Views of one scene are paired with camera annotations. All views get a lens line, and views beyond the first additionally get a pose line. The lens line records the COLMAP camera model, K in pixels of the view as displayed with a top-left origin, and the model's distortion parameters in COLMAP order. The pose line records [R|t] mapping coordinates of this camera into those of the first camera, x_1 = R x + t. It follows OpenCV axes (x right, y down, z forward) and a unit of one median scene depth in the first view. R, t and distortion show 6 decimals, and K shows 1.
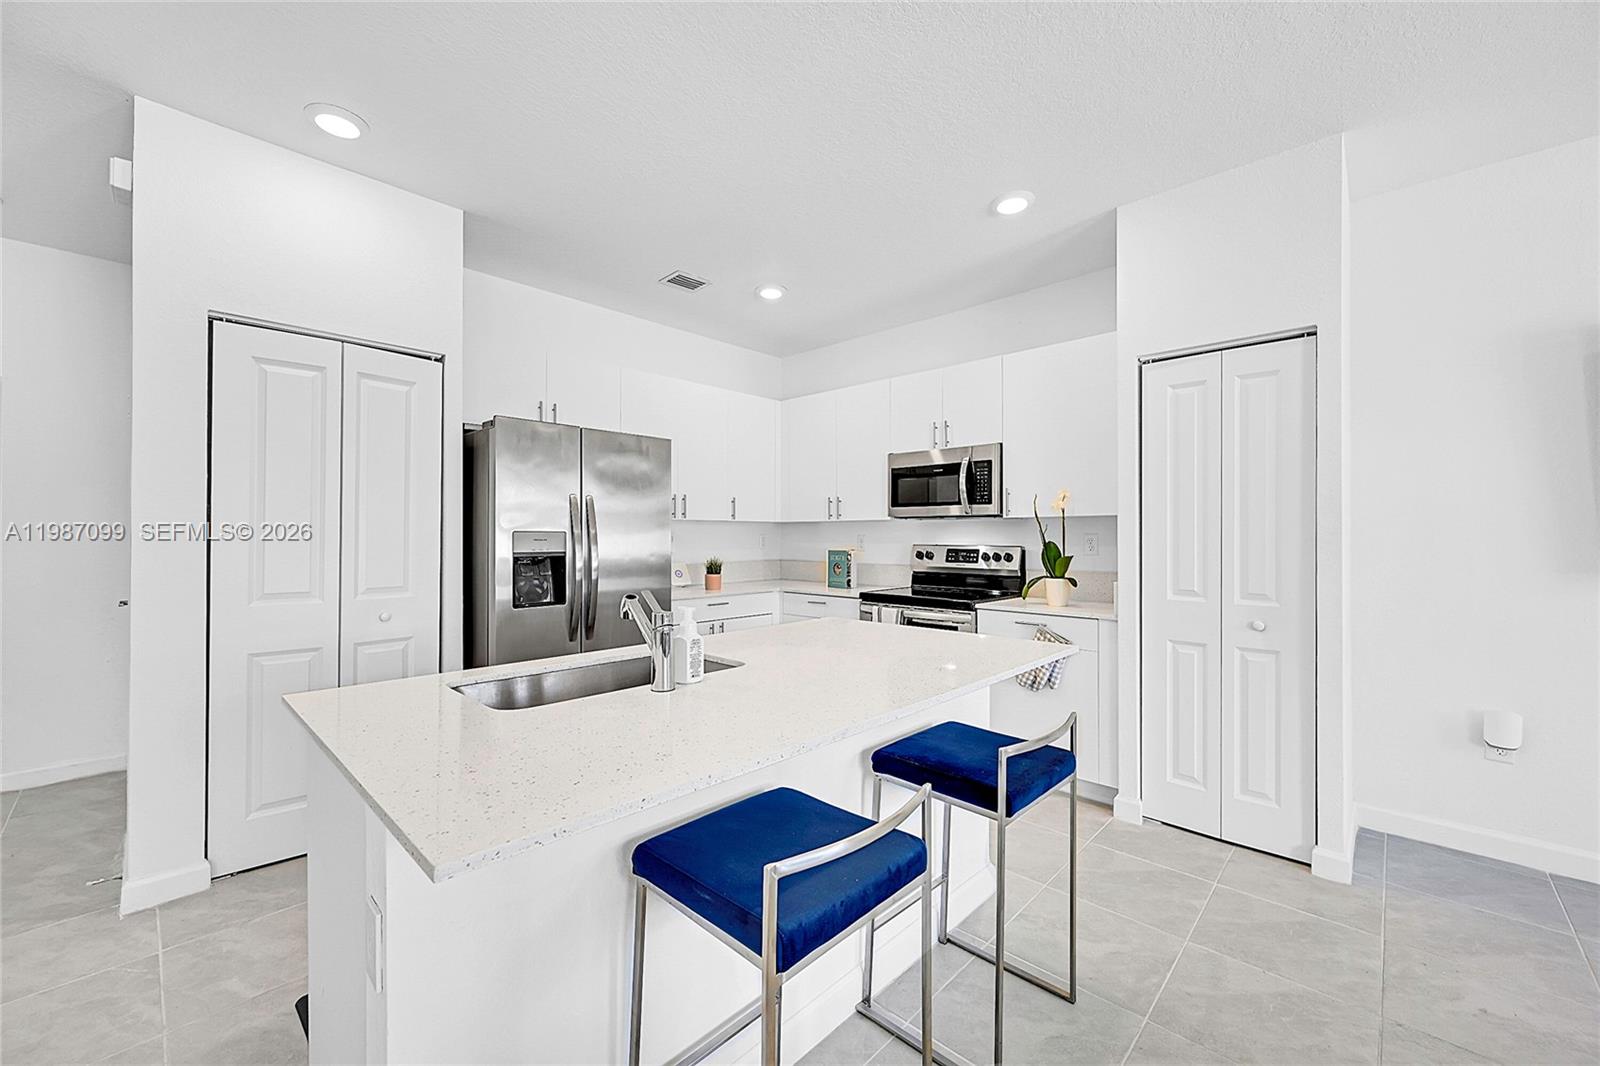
lens RADIAL K [[628.4, 0, 798.0], [0, 628.4, 535.1], [0, 0, 1]] dist [-0.001582, -0.000191]
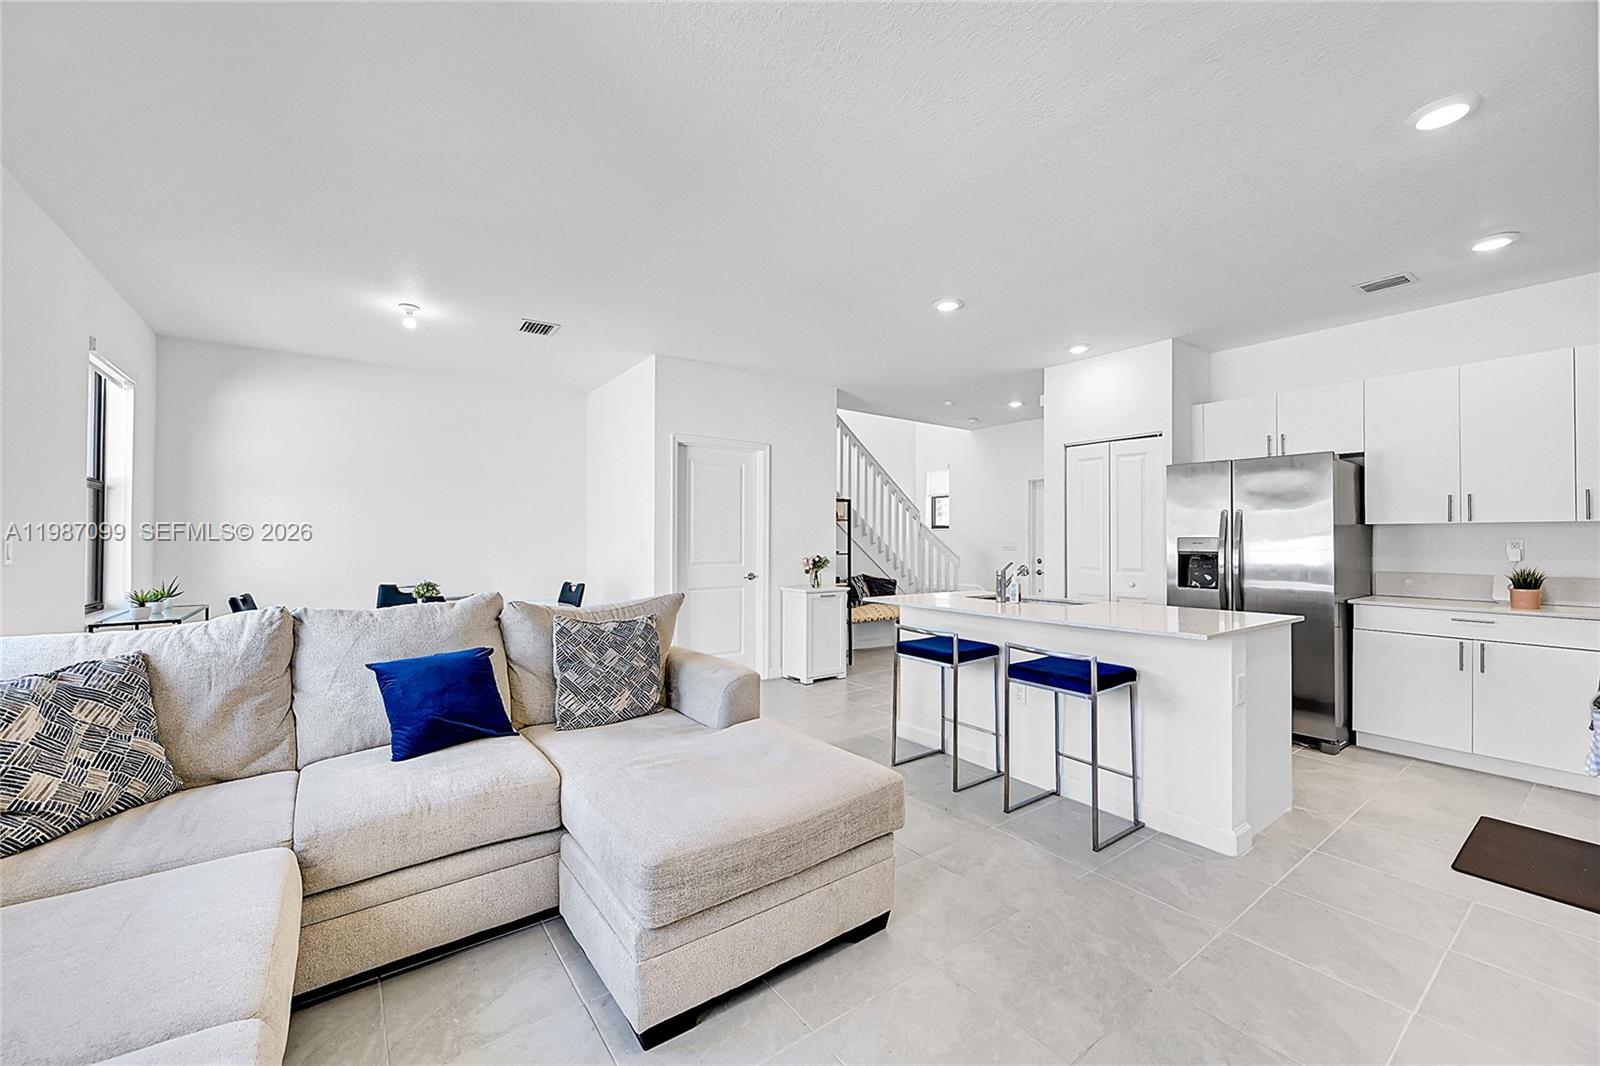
lens RADIAL K [[628.4, 0, 798.0], [0, 628.4, 535.1], [0, 0, 1]] dist [-0.001582, -0.000191]
pose [[-0.174444, -0.010019, -0.984616, 0.960361], [-0.002123, 0.999950, -0.009799, 0.003472], [0.984665, 0.000381, -0.174456, 0.268444]]
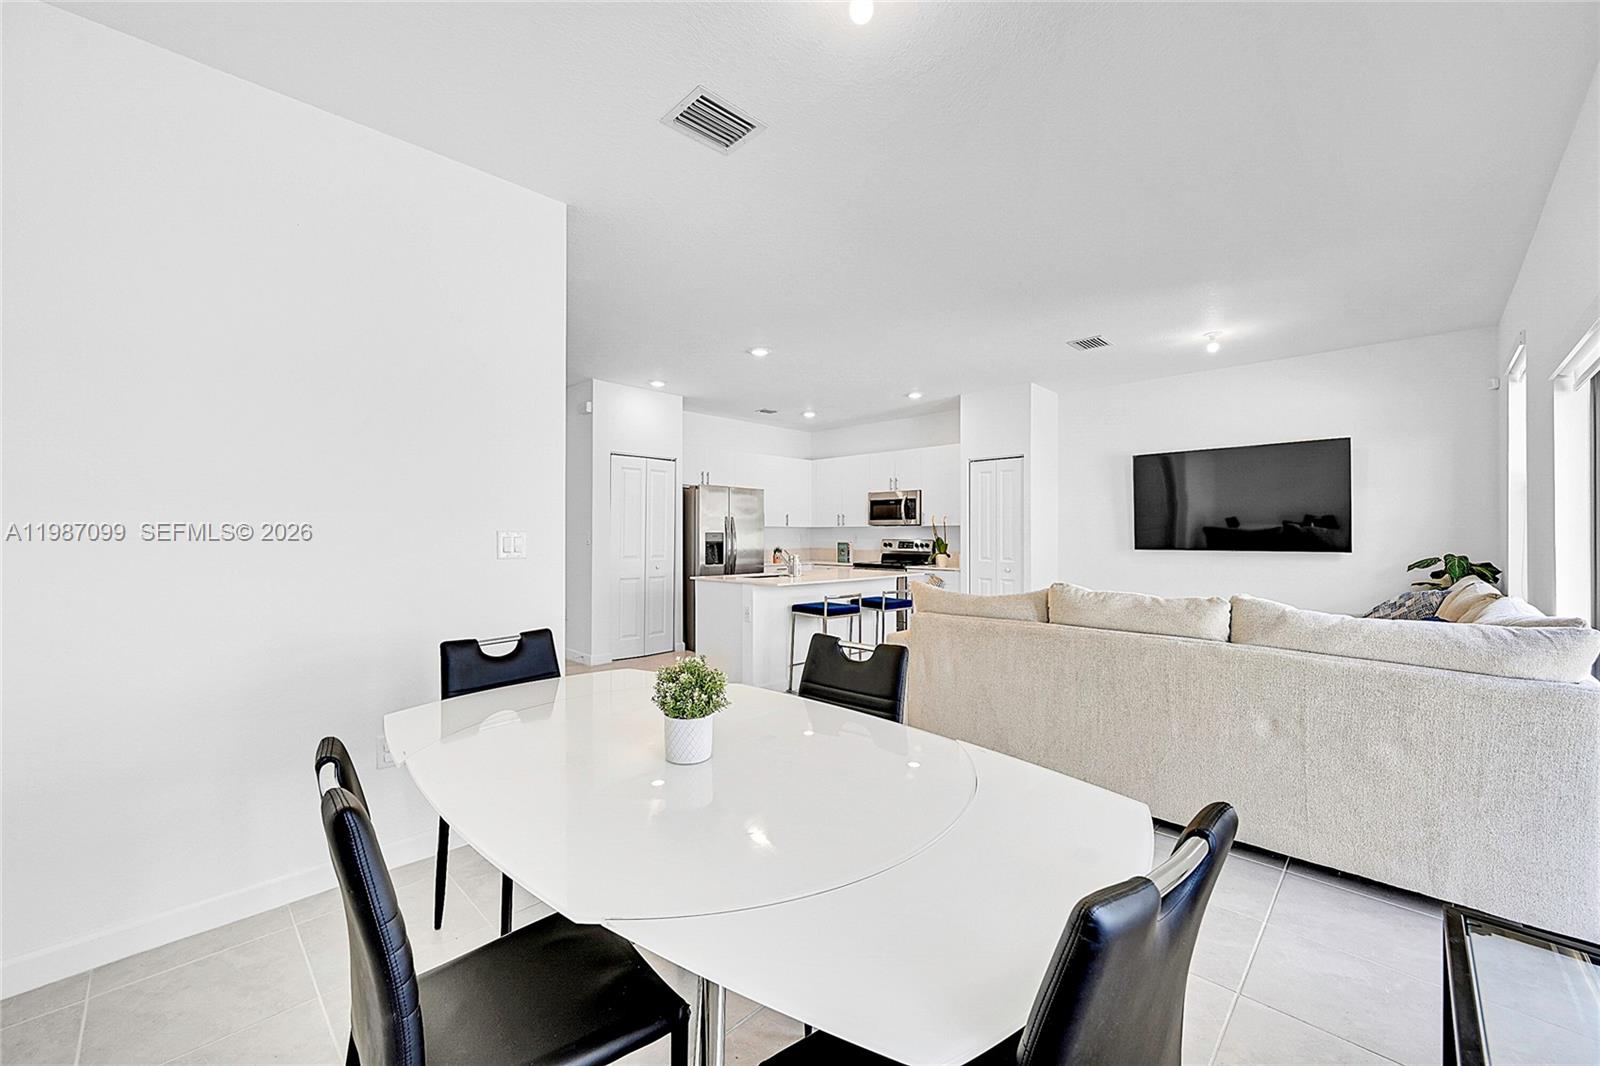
lens RADIAL K [[628.4, 0, 798.0], [0, 628.4, 535.1], [0, 0, 1]] dist [-0.001582, -0.000191]
pose [[0.999873, 0.000287, -0.015923, -0.049701], [-0.000313, 0.999999, -0.001612, 0.005983], [0.015922, 0.001617, 0.999872, -1.075530]]
